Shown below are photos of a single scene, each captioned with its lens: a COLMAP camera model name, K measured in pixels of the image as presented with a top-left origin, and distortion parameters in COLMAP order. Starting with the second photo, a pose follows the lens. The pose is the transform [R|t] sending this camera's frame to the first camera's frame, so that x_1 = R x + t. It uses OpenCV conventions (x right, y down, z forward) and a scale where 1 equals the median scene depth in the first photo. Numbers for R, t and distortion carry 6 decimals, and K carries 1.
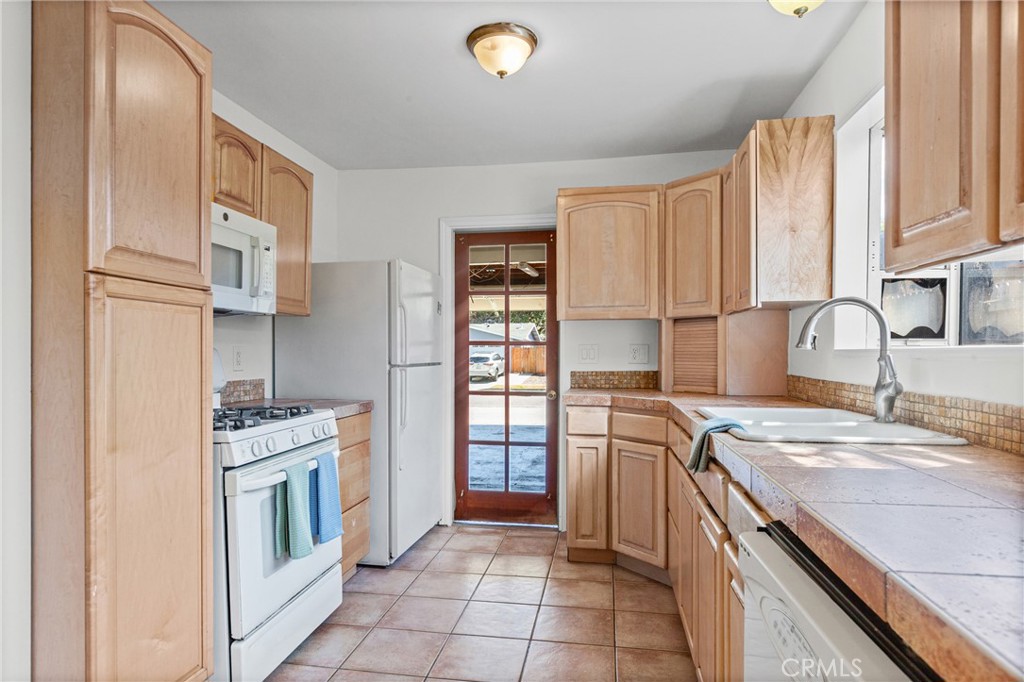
lens RADIAL K [[589.3, 0, 509.9], [0, 589.3, 347.3], [0, 0, 1]] dist [-0.003247, 0.001237]
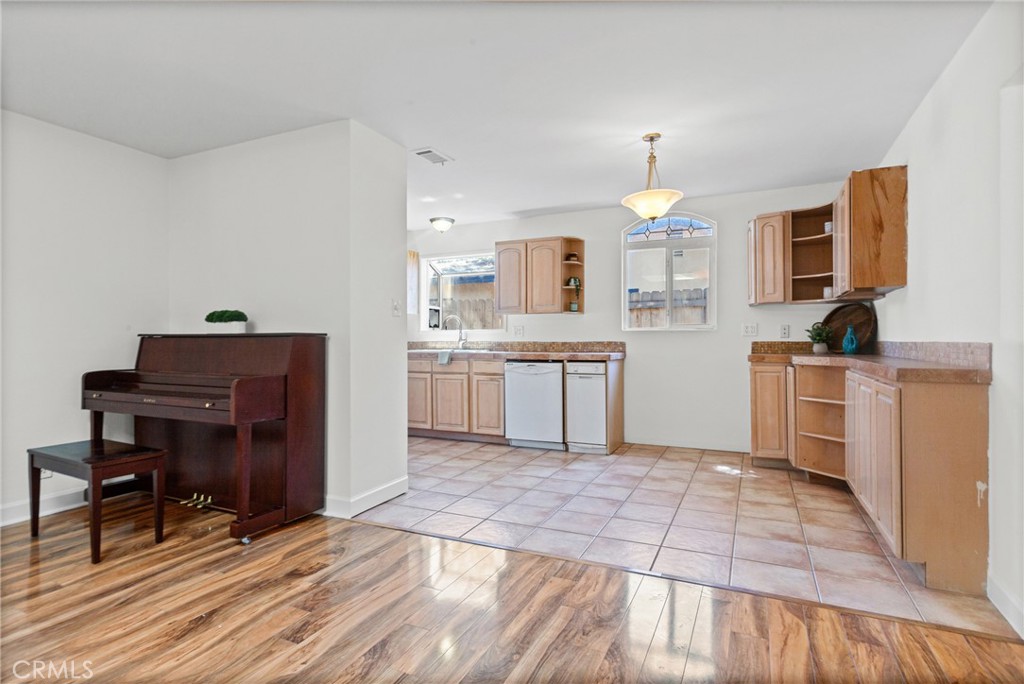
lens RADIAL K [[525.8, 0, 505.2], [0, 525.8, 324.4], [0, 0, 1]] dist [-0.002399, 0.000149]
pose [[0.276375, 0.026522, 0.960684, -1.469631], [-0.004471, 0.999644, -0.026312, 0.029765], [-0.961040, 0.002977, 0.276395, -0.118554]]
